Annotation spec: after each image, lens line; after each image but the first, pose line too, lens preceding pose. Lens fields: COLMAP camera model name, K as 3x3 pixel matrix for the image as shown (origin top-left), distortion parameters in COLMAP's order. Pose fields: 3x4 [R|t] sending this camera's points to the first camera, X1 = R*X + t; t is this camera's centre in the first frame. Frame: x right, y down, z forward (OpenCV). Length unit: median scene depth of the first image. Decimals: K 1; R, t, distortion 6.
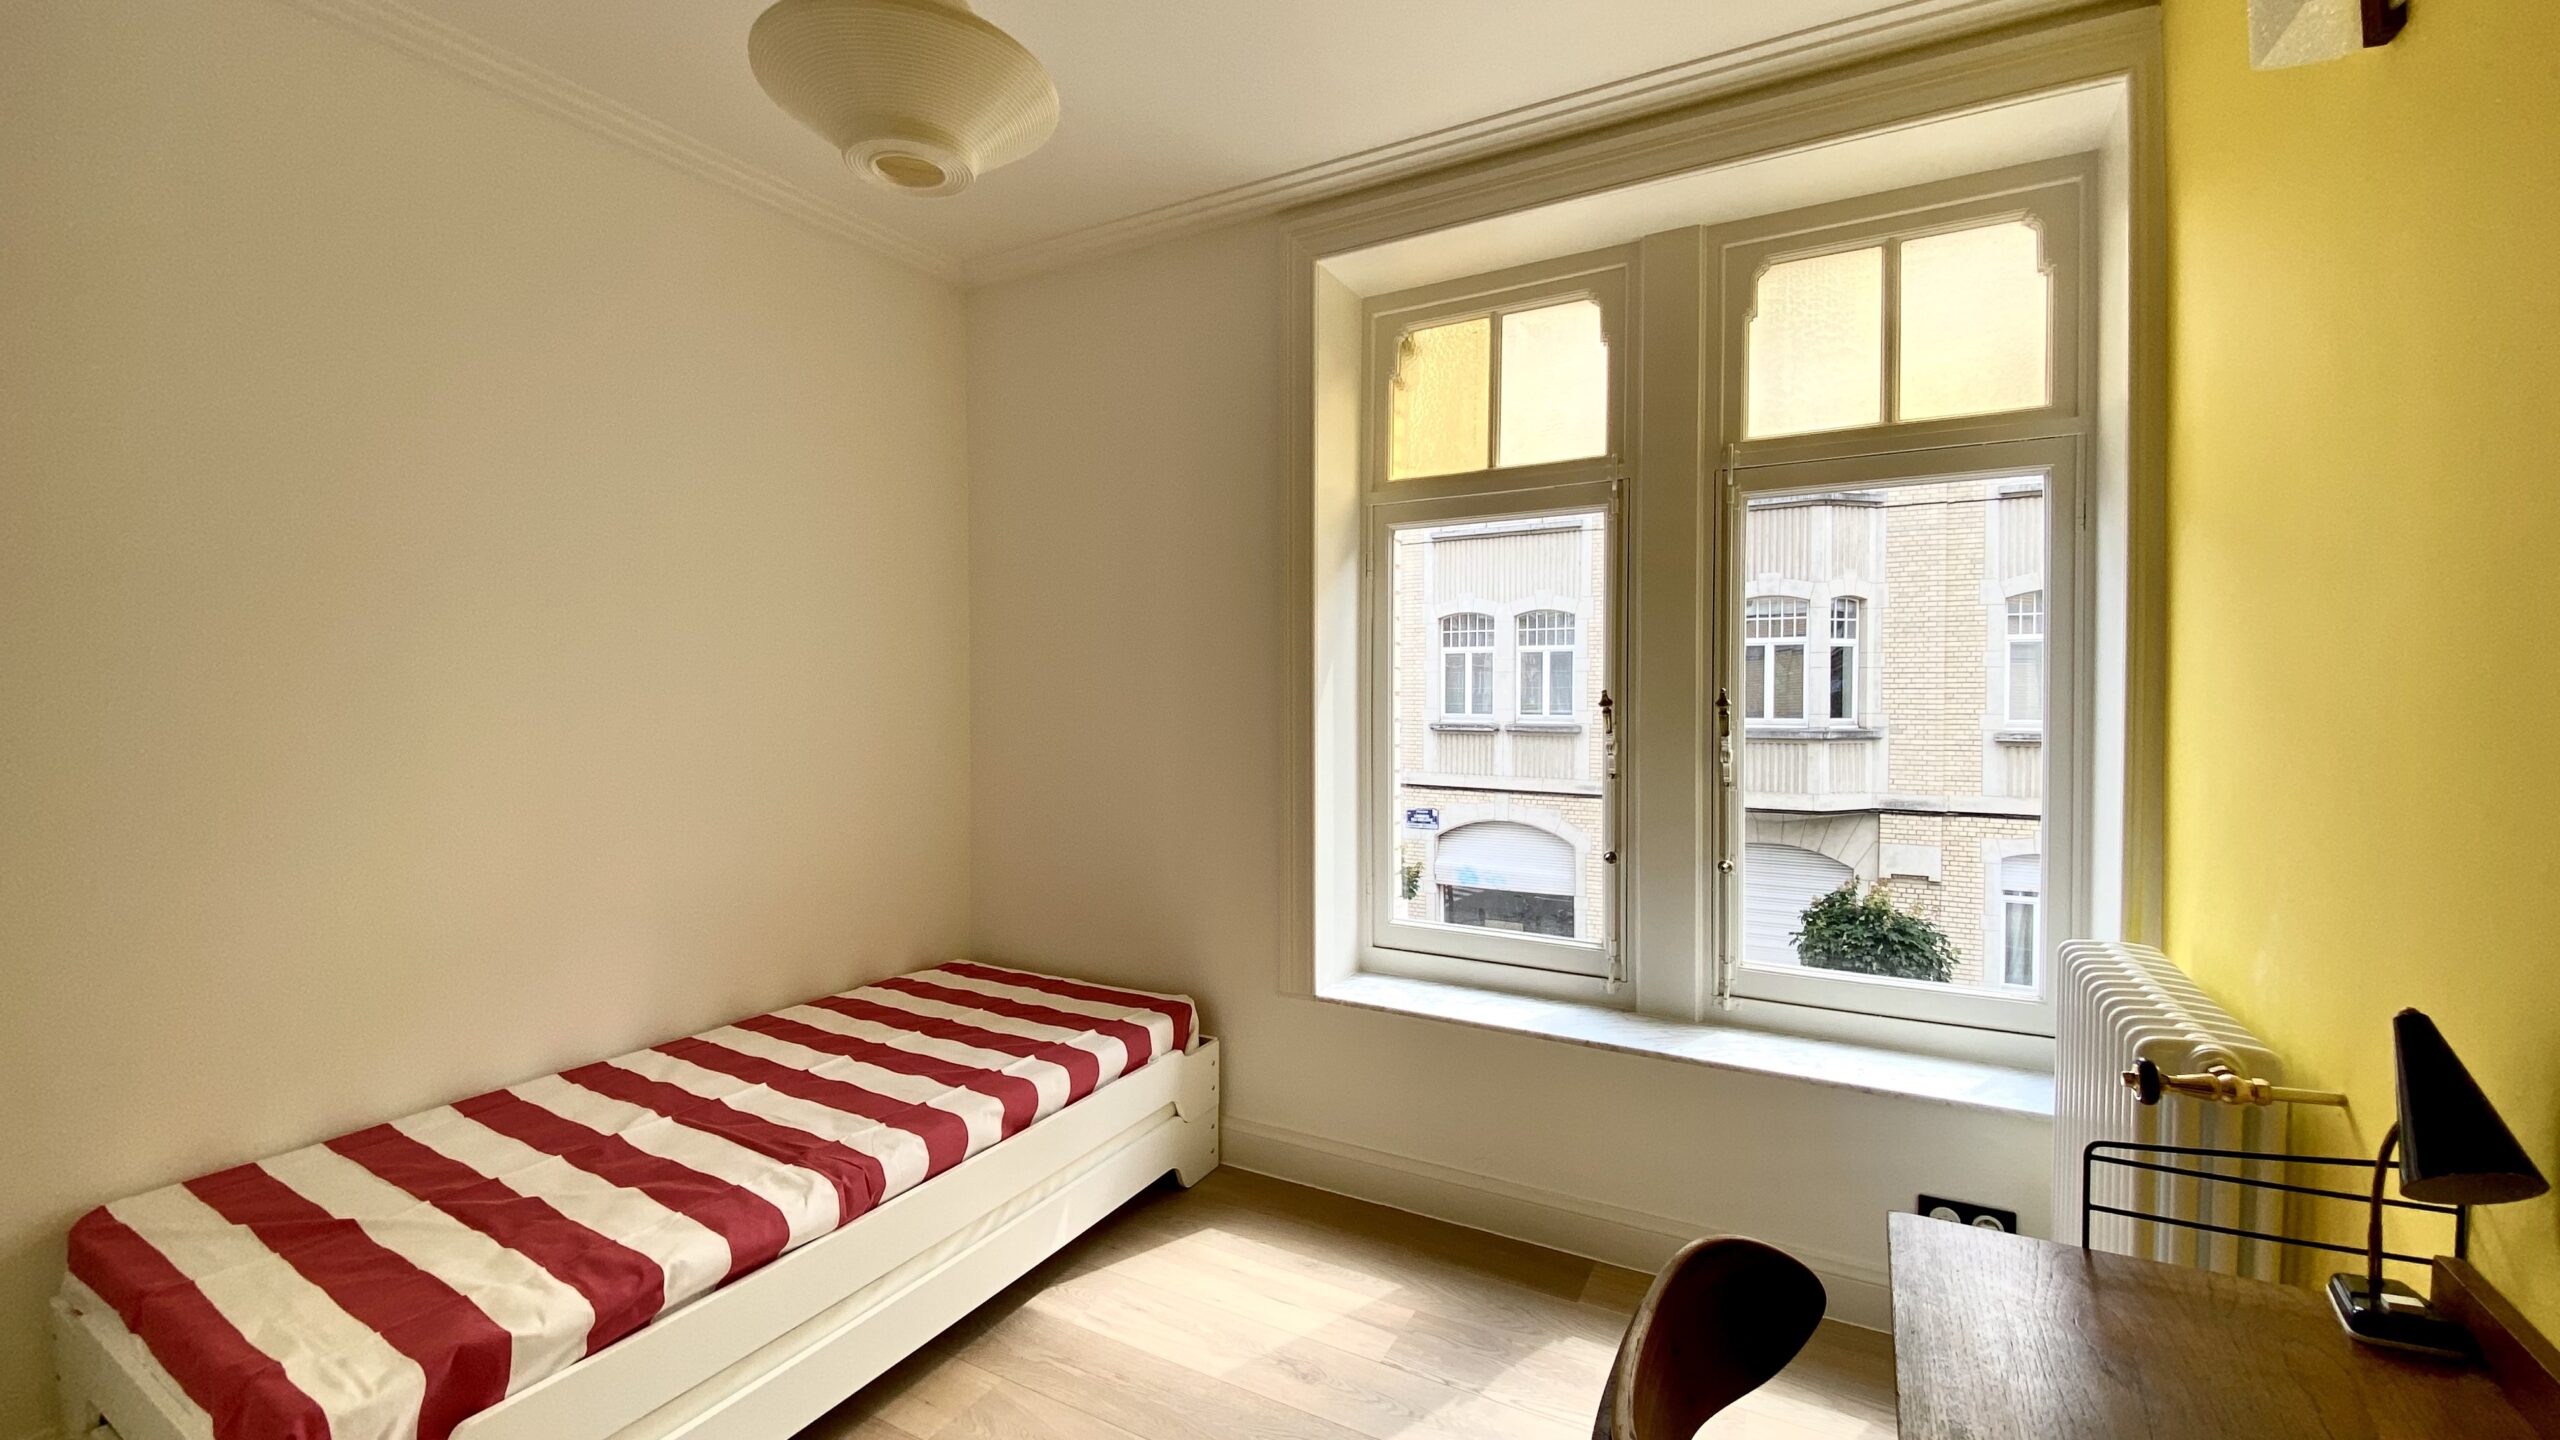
lens RADIAL K [[1028.8, 0, 1285.4], [0, 1028.8, 688.9], [0, 0, 1]] dist [0.011143, -0.016561]
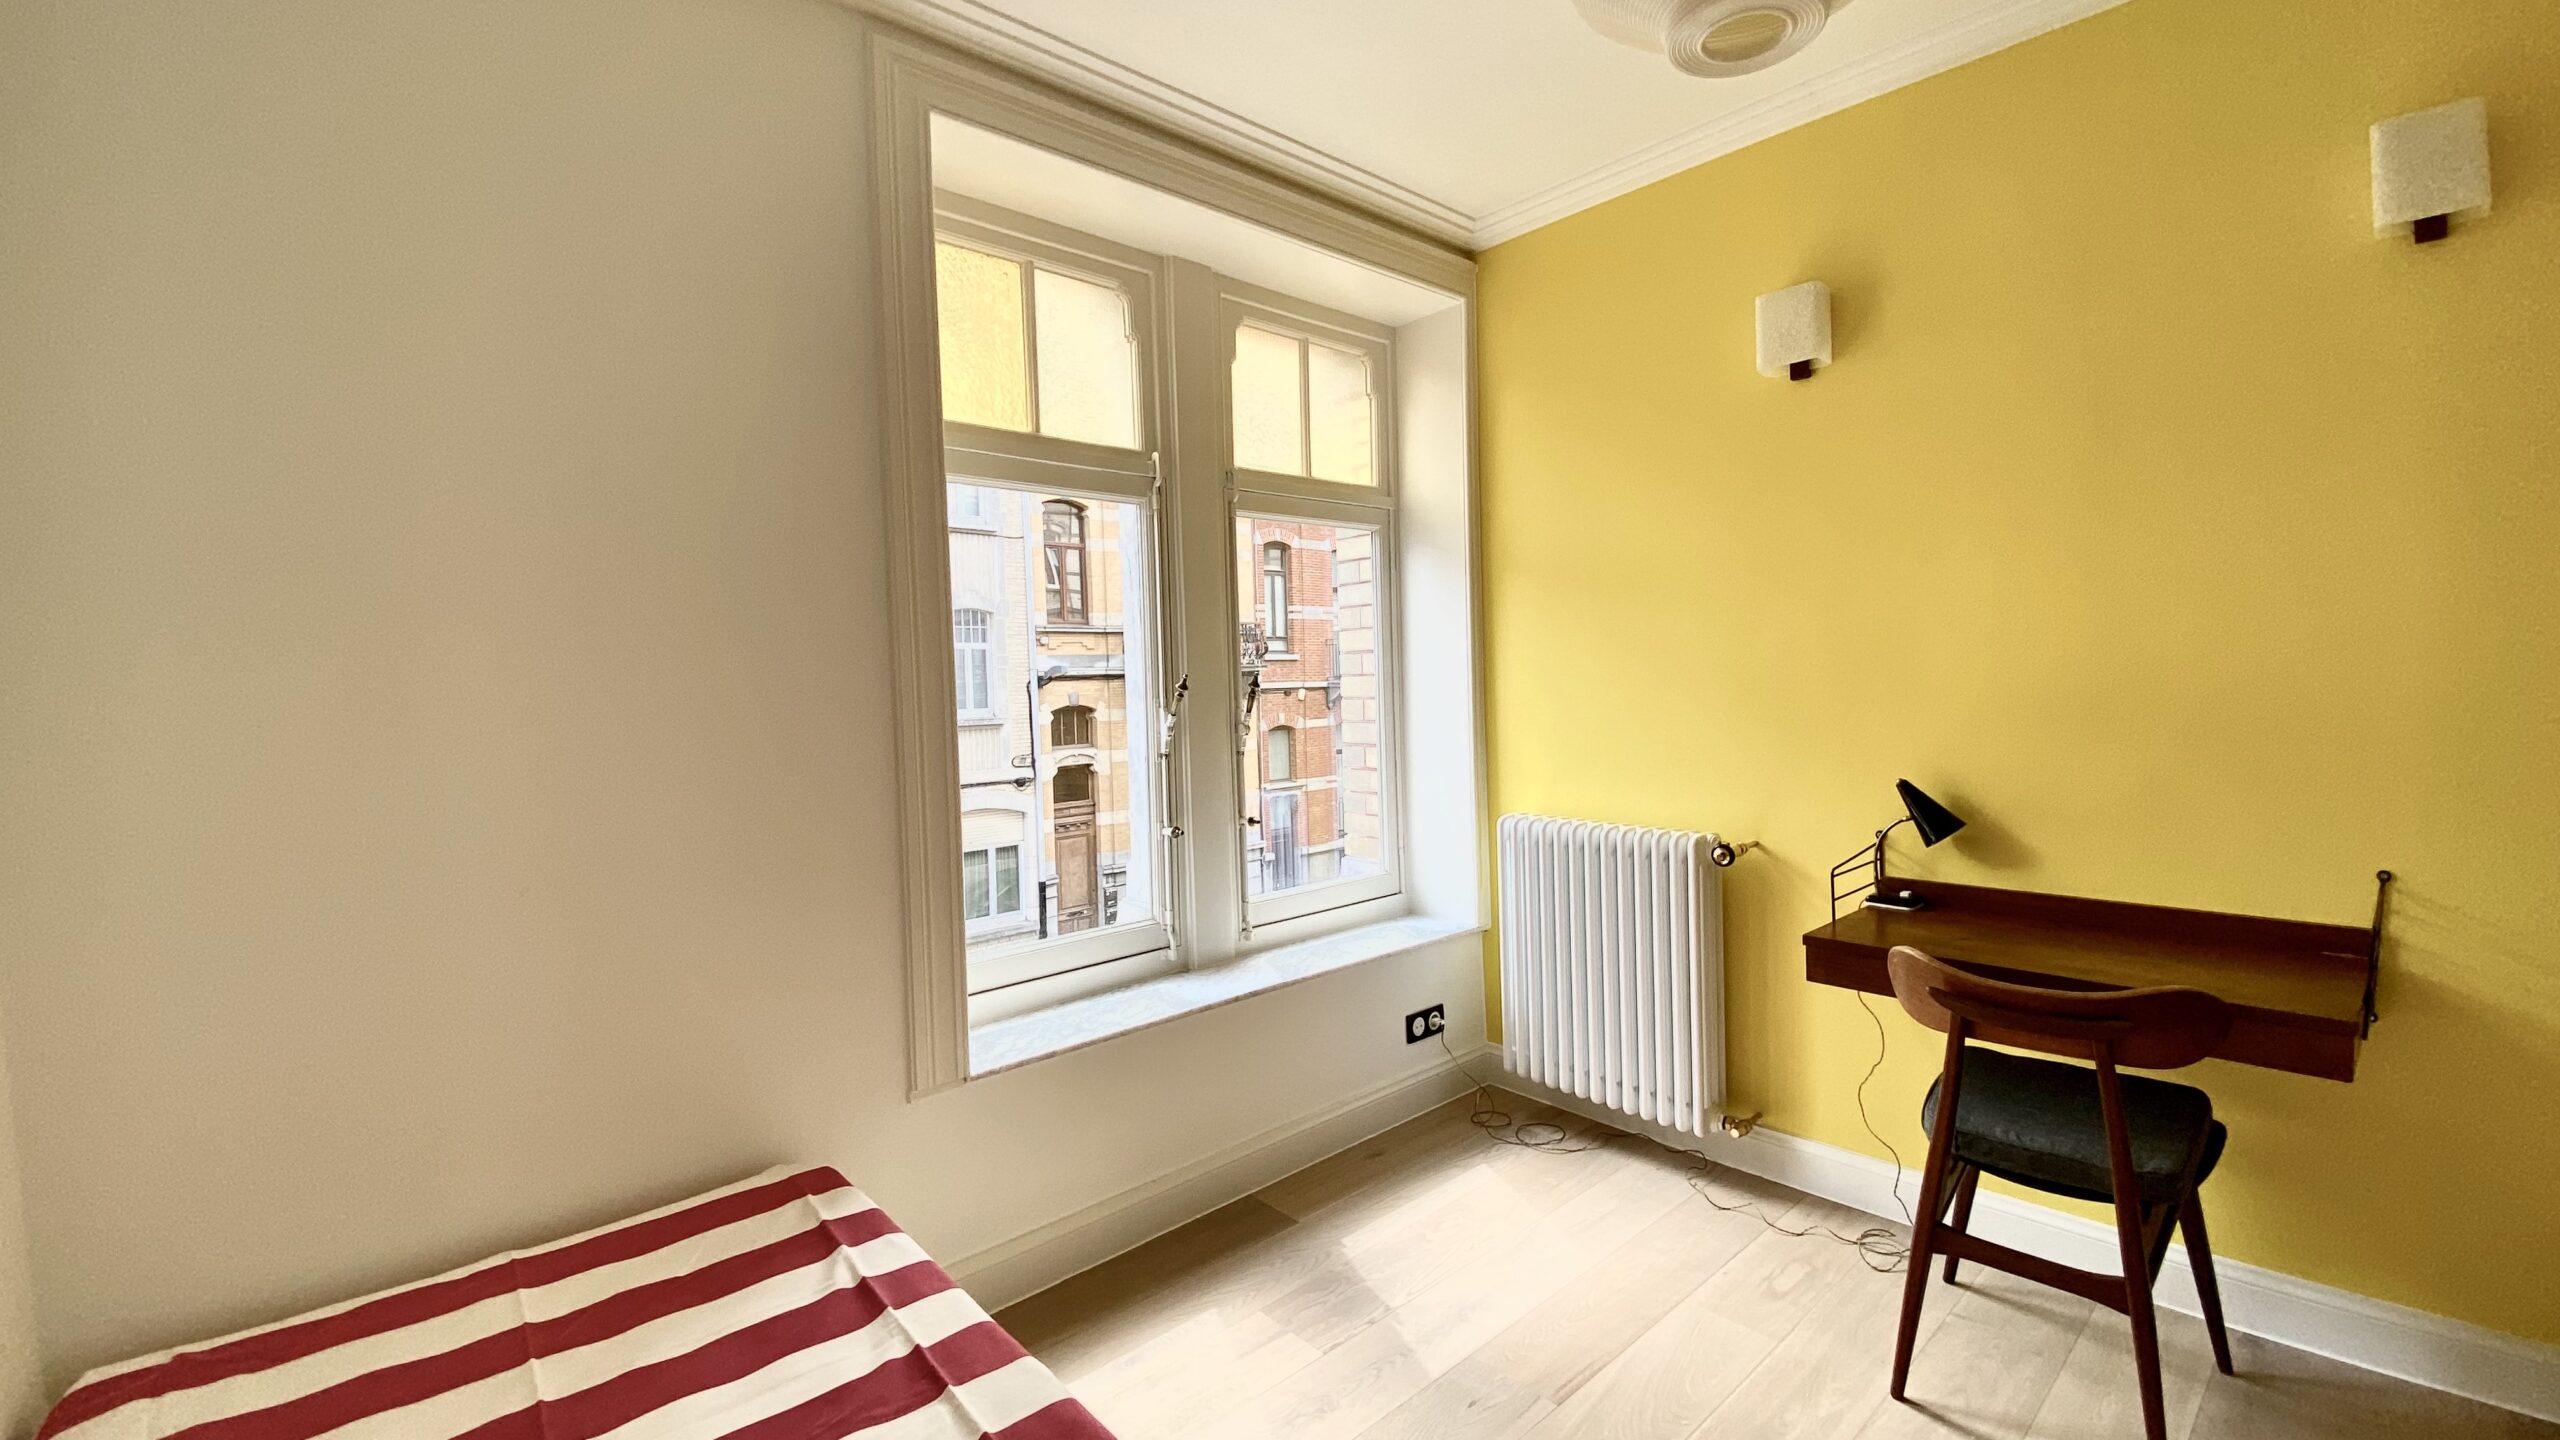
lens RADIAL K [[1028.8, 0, 1247.6], [0, 1028.8, 698.3], [0, 0, 1]] dist [0.011143, -0.016561]
pose [[0.334883, -0.022157, 0.941999, -0.288511], [0.020778, 0.999654, 0.016126, 0.004232], [-0.942030, 0.014173, 0.335228, 0.250676]]
